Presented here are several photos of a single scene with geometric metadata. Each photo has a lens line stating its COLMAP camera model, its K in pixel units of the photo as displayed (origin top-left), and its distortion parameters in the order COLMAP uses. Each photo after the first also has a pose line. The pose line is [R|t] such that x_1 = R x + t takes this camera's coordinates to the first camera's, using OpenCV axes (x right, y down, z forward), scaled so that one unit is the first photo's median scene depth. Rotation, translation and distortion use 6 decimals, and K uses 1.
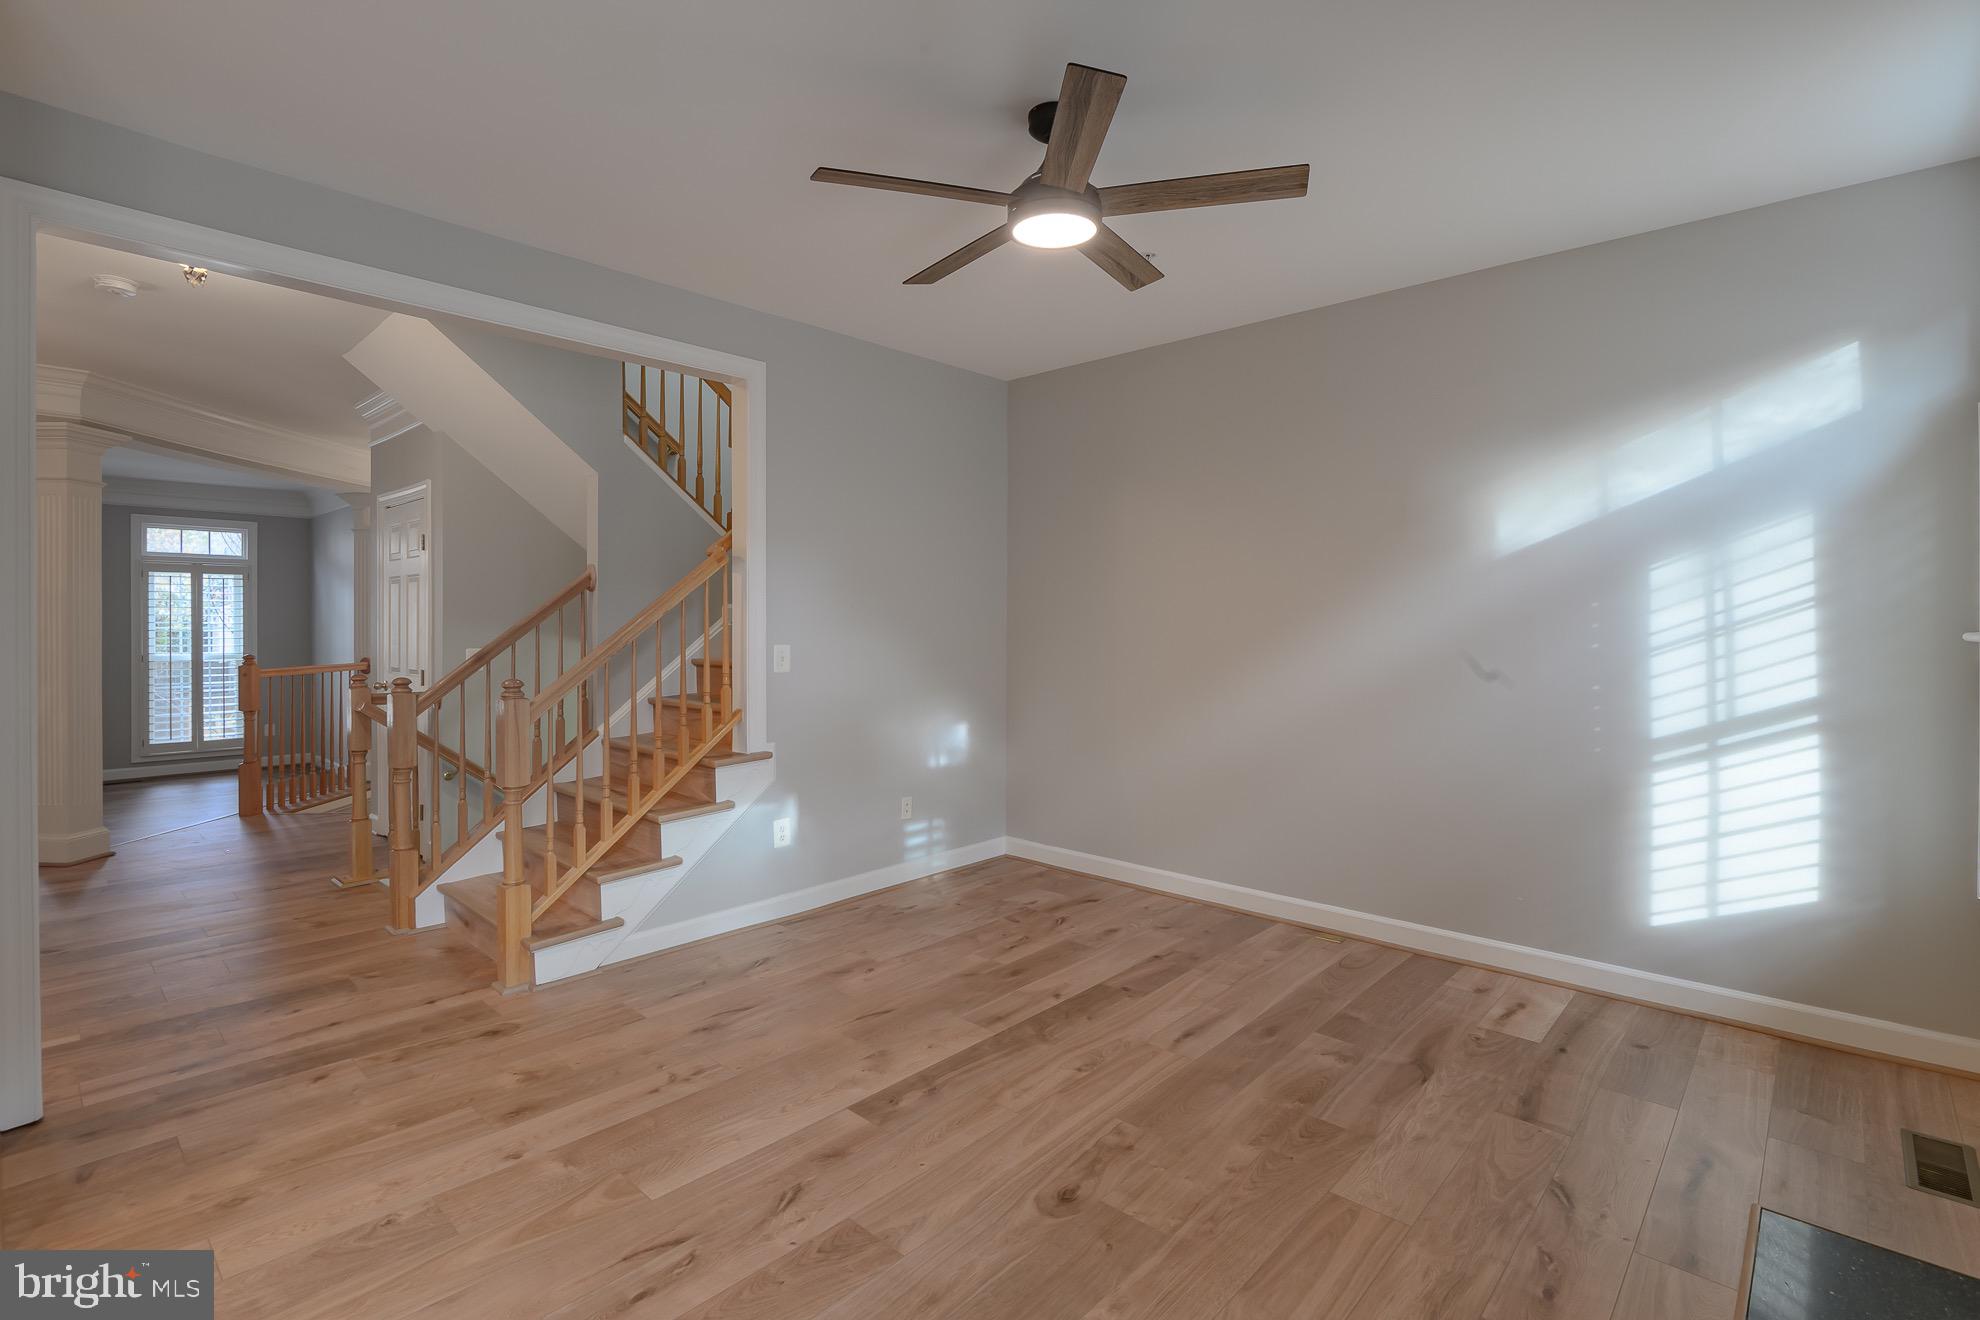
lens RADIAL K [[929.9, 0, 962.7], [0, 929.9, 630.1], [0, 0, 1]] dist [0.004656, -0.000284]
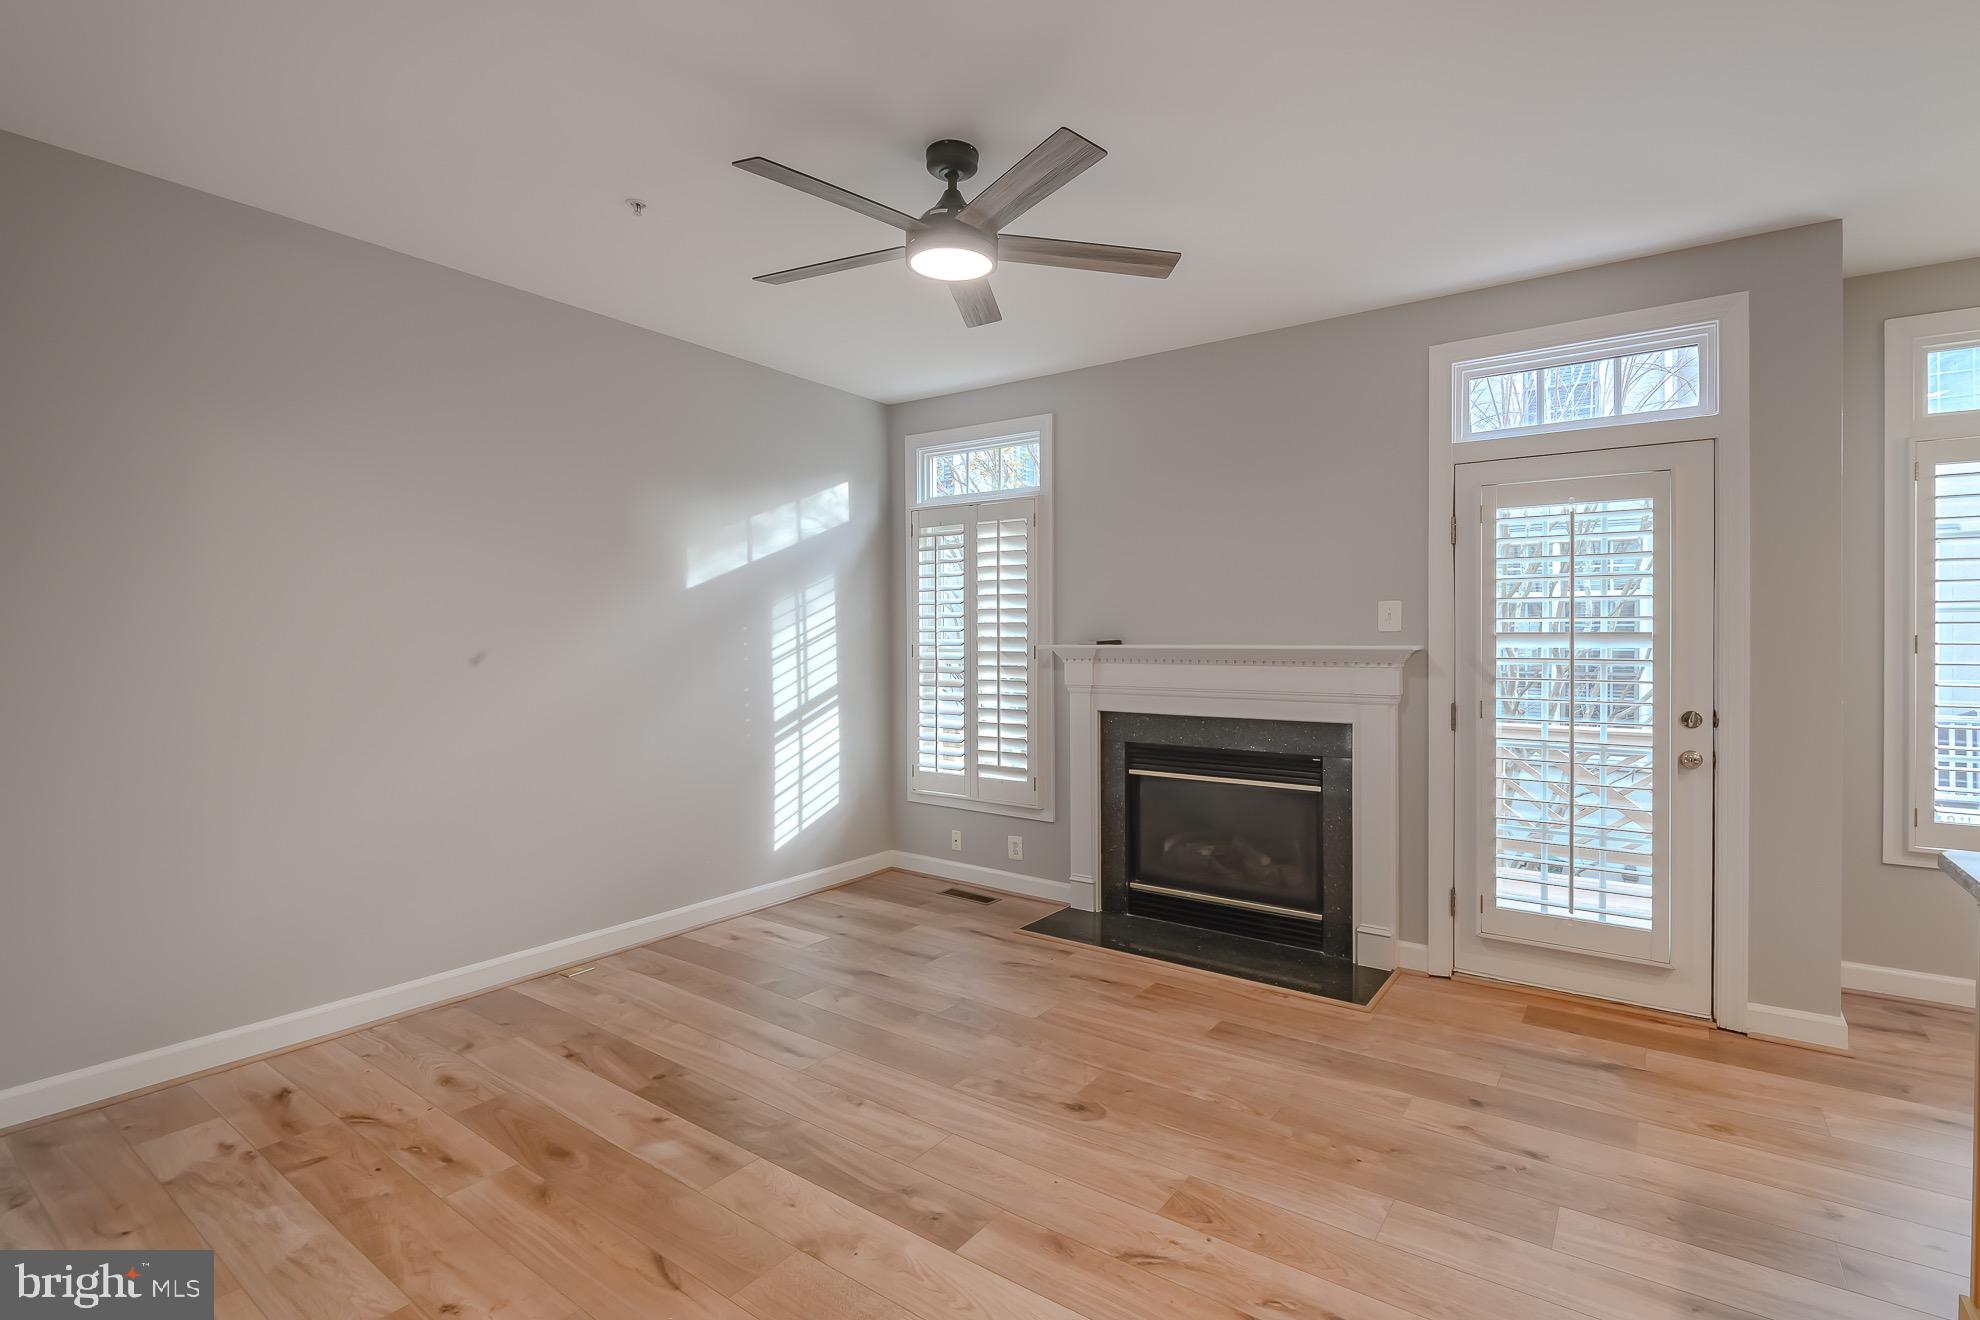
lens RADIAL K [[912.6, 0, 999.2], [0, 912.6, 641.9], [0, 0, 1]] dist [0.000088, -0.000213]
pose [[-0.137940, 0.000227, 0.990441, -0.745417], [0.004552, 0.999990, 0.000405, -0.006299], [-0.990430, 0.004565, -0.137939, 0.881768]]
